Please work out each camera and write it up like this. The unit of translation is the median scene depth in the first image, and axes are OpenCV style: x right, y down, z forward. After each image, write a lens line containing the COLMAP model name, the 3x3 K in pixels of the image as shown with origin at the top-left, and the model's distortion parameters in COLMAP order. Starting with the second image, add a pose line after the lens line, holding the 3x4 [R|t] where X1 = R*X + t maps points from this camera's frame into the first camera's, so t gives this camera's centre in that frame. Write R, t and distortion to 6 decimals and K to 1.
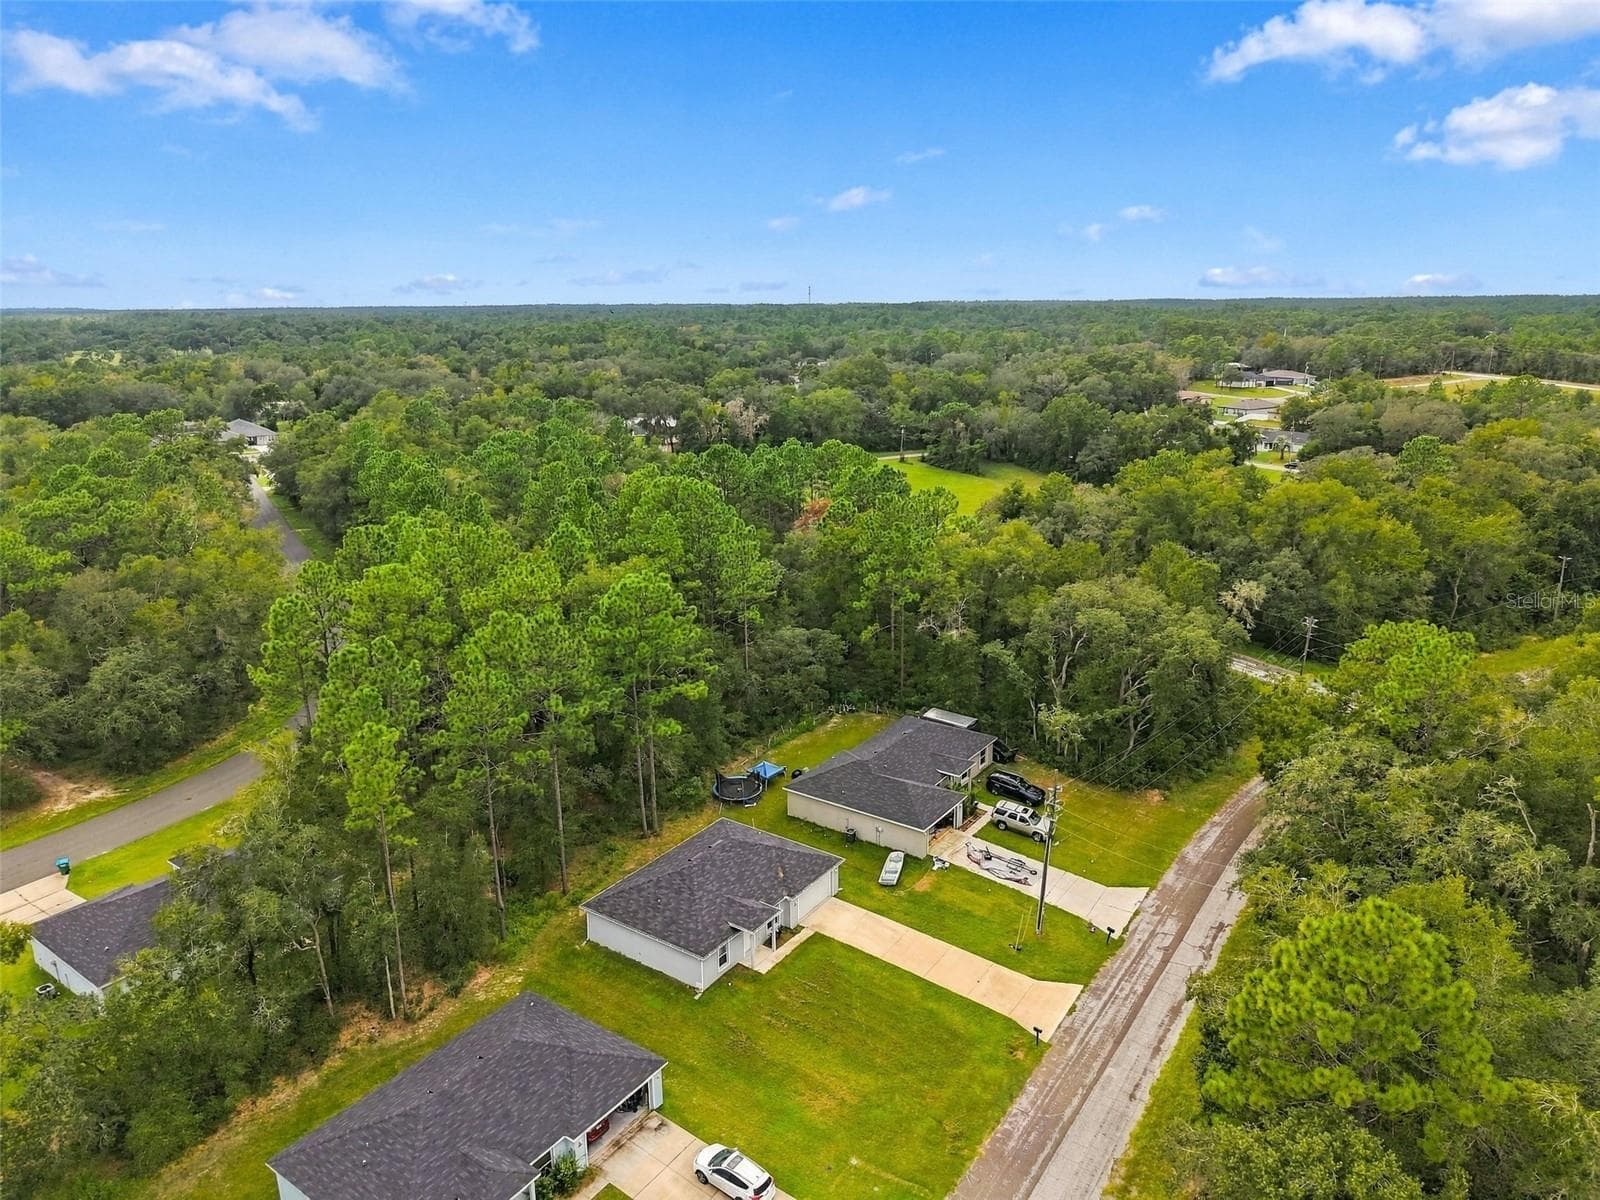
lens RADIAL K [[1085.4, 0, 800.0], [0, 1085.4, 600.0], [0, 0, 1]] dist [0.046236, -0.043886]
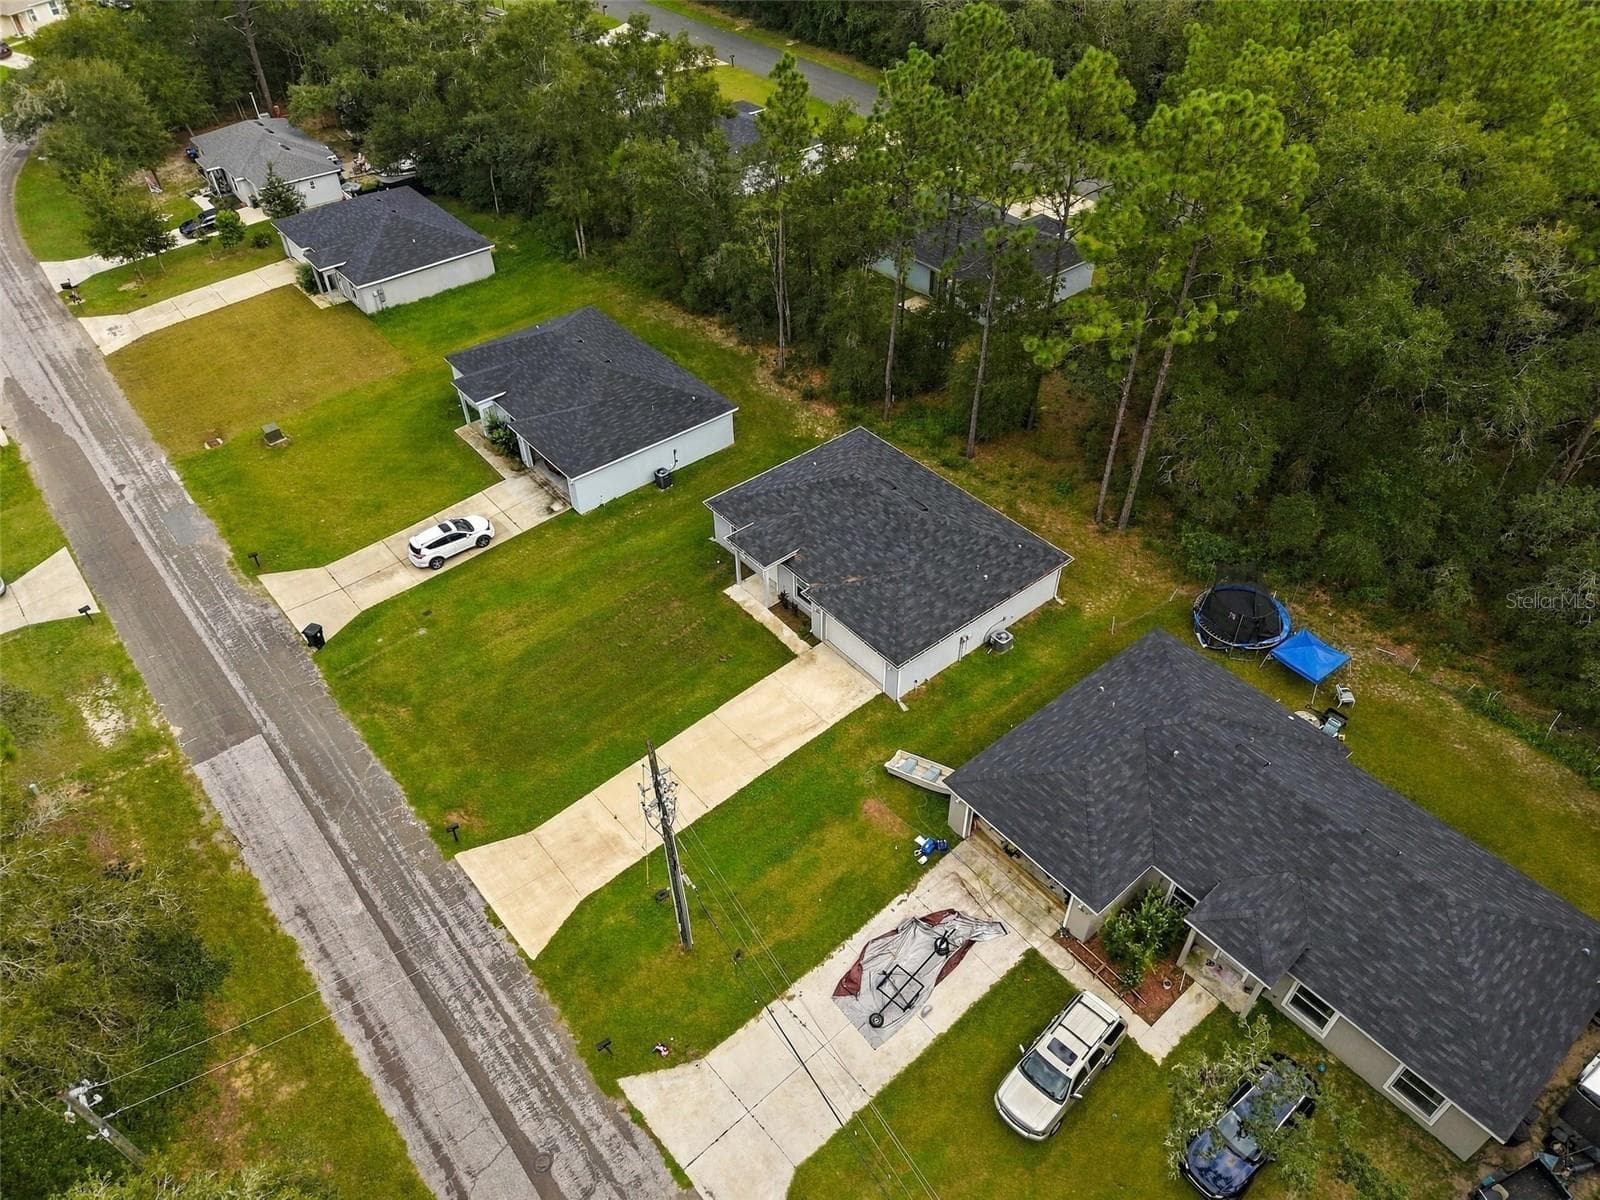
lens RADIAL K [[1085.4, 0, 800.0], [0, 1085.4, 600.0], [0, 0, 1]] dist [0.046236, -0.043886]
pose [[-0.267150, 0.648704, -0.712611, 0.494751], [-0.248343, 0.668163, 0.701344, -0.202273], [0.931105, 0.364336, -0.017399, 1.046399]]
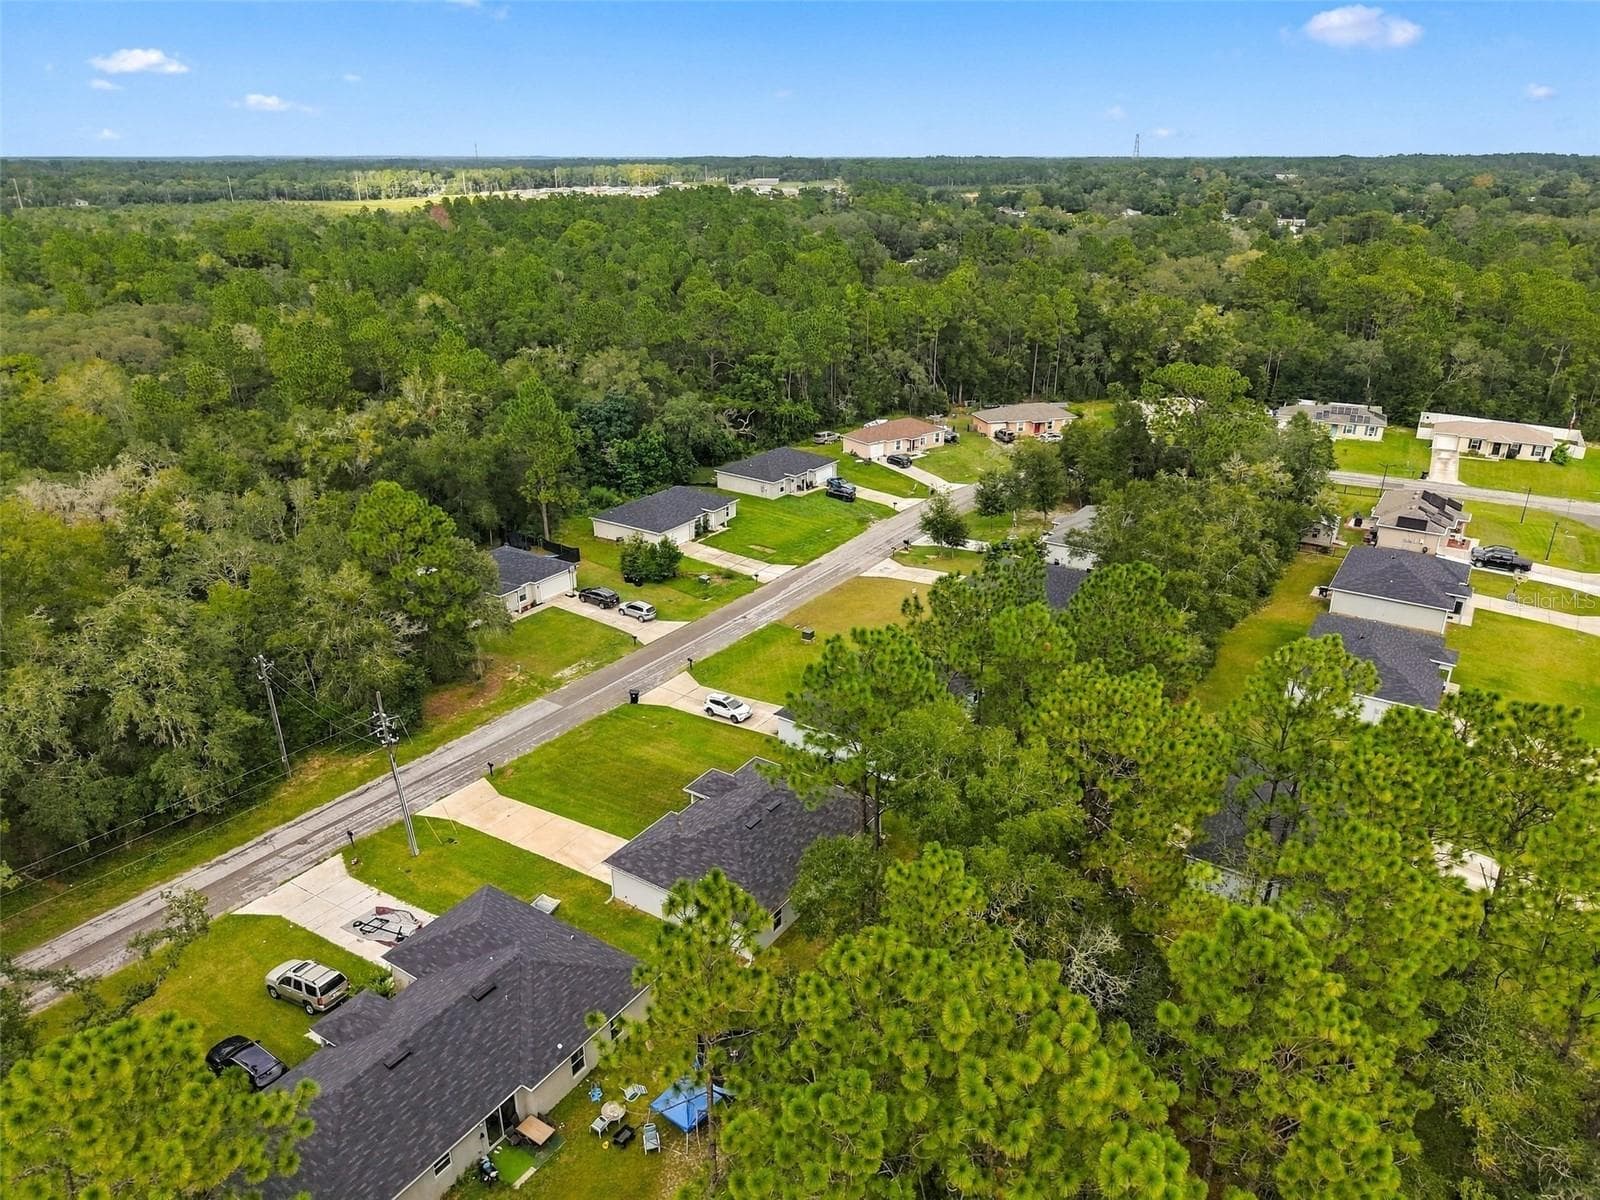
lens RADIAL K [[1063.8, 0, 800.5], [0, 1063.8, 614.8], [0, 0, 1]] dist [0.105224, -0.140357]
pose [[-0.999677, 0.015731, -0.019957, -0.110051], [-0.000312, 0.777684, 0.628655, -0.481573], [0.025410, 0.628459, -0.777428, 1.694155]]
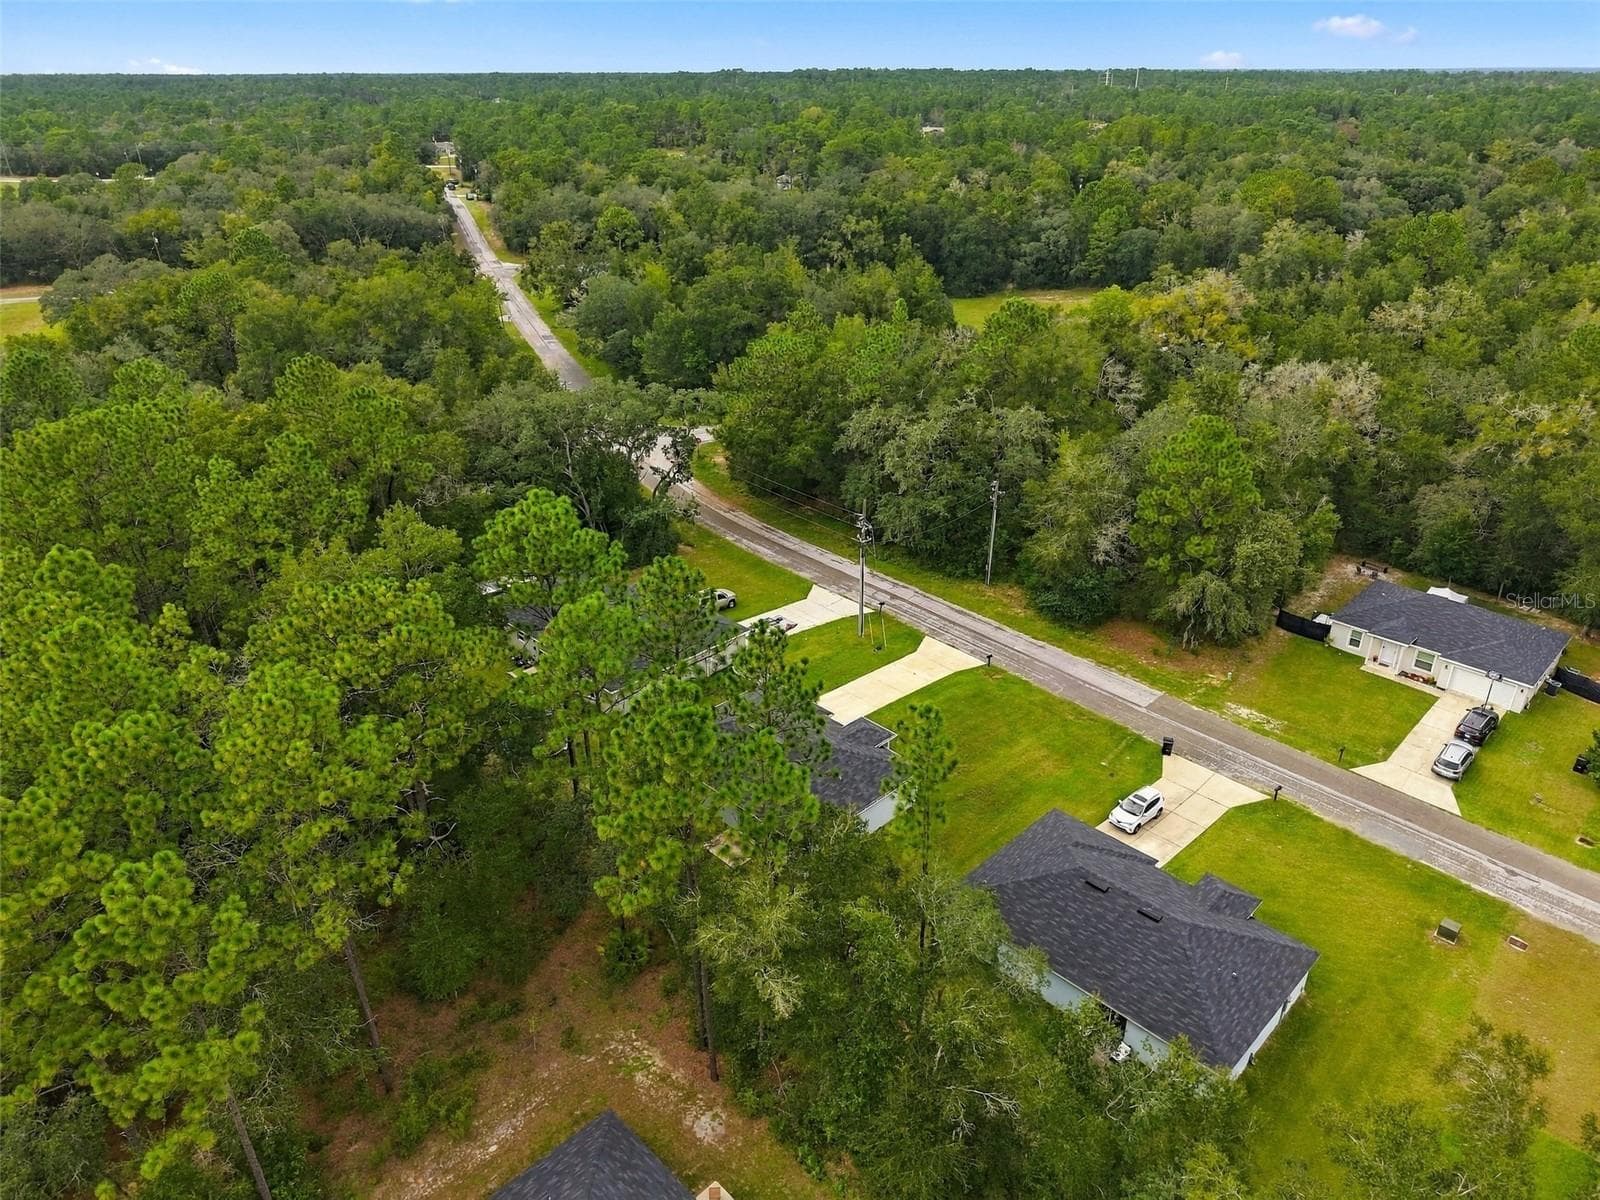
lens RADIAL K [[1085.4, 0, 800.0], [0, 1085.4, 600.0], [0, 0, 1]] dist [0.046236, -0.043886]
pose [[0.178293, -0.428732, 0.885664, -0.893949], [0.267595, 0.887288, 0.375649, -0.216938], [-0.946892, 0.170024, 0.272924, 0.760888]]
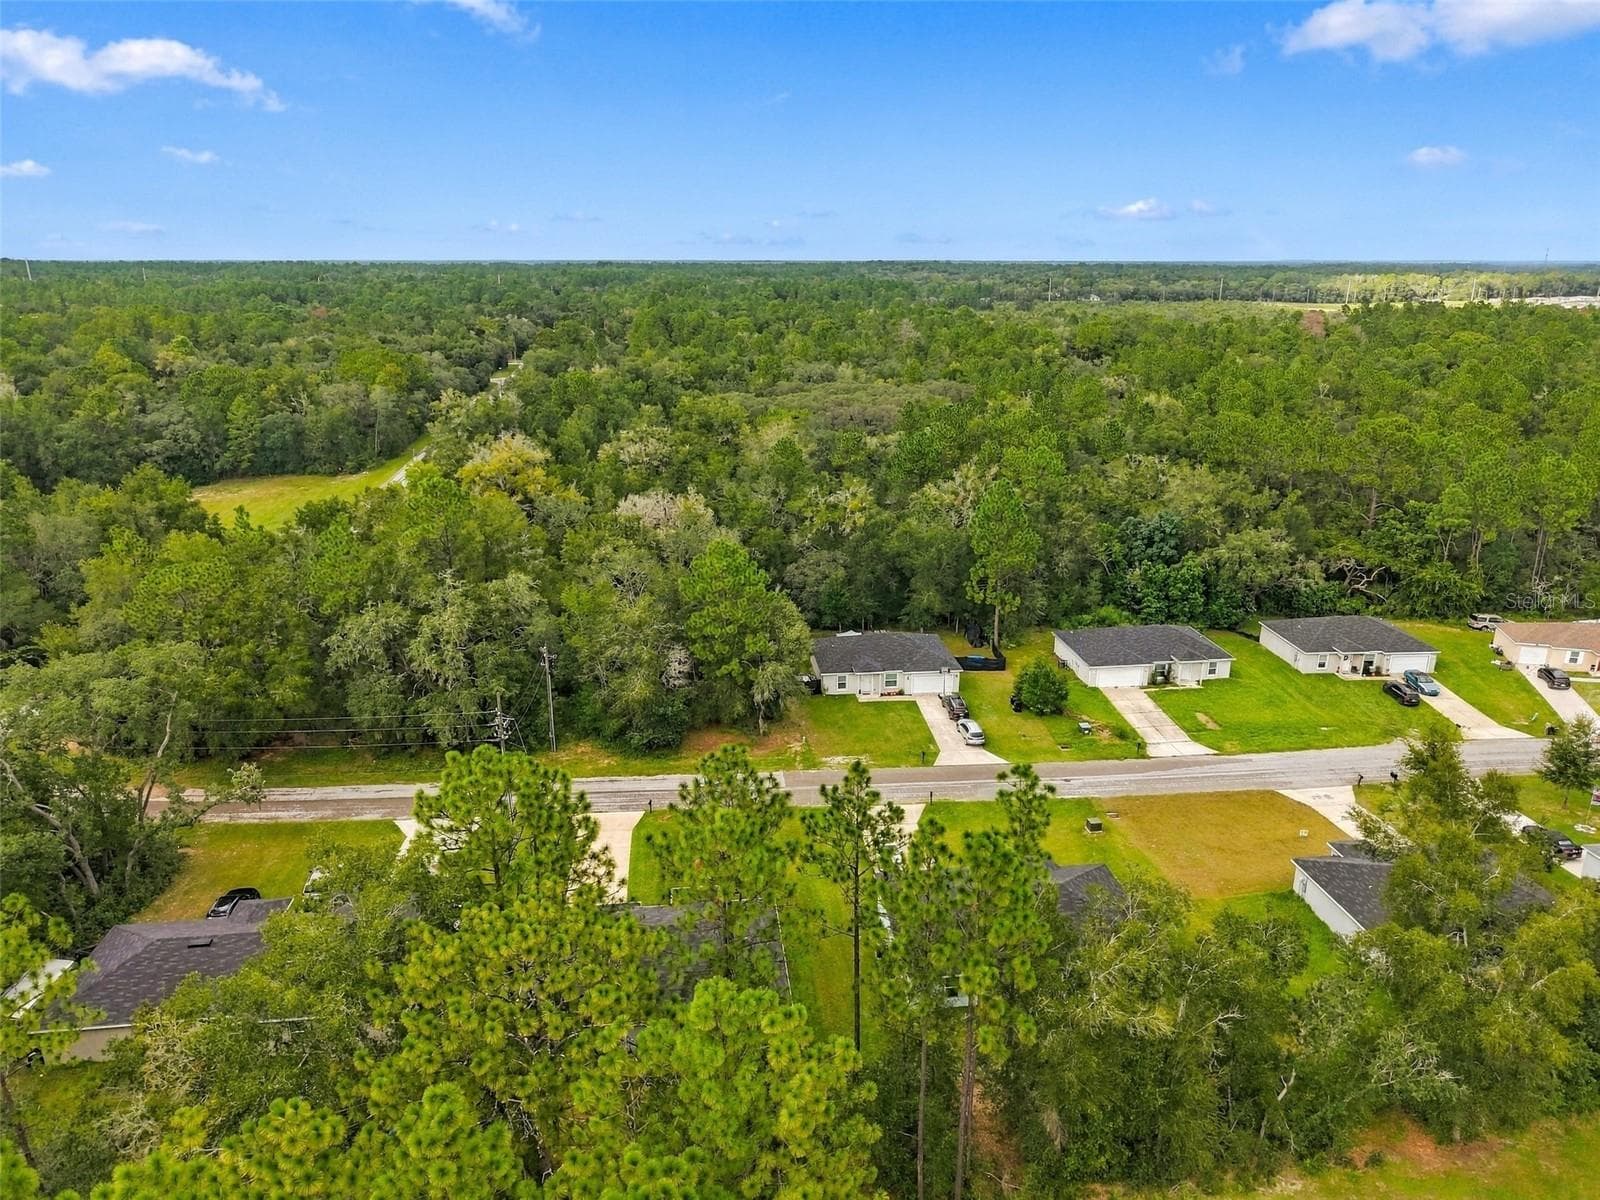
lens RADIAL K [[1085.4, 0, 800.0], [0, 1085.4, 600.0], [0, 0, 1]] dist [0.046236, -0.043886]
pose [[-0.670874, -0.219238, 0.708423, -0.750160], [0.203225, 0.864374, 0.459954, -0.384469], [-0.713181, 0.452541, -0.535332, 1.345944]]
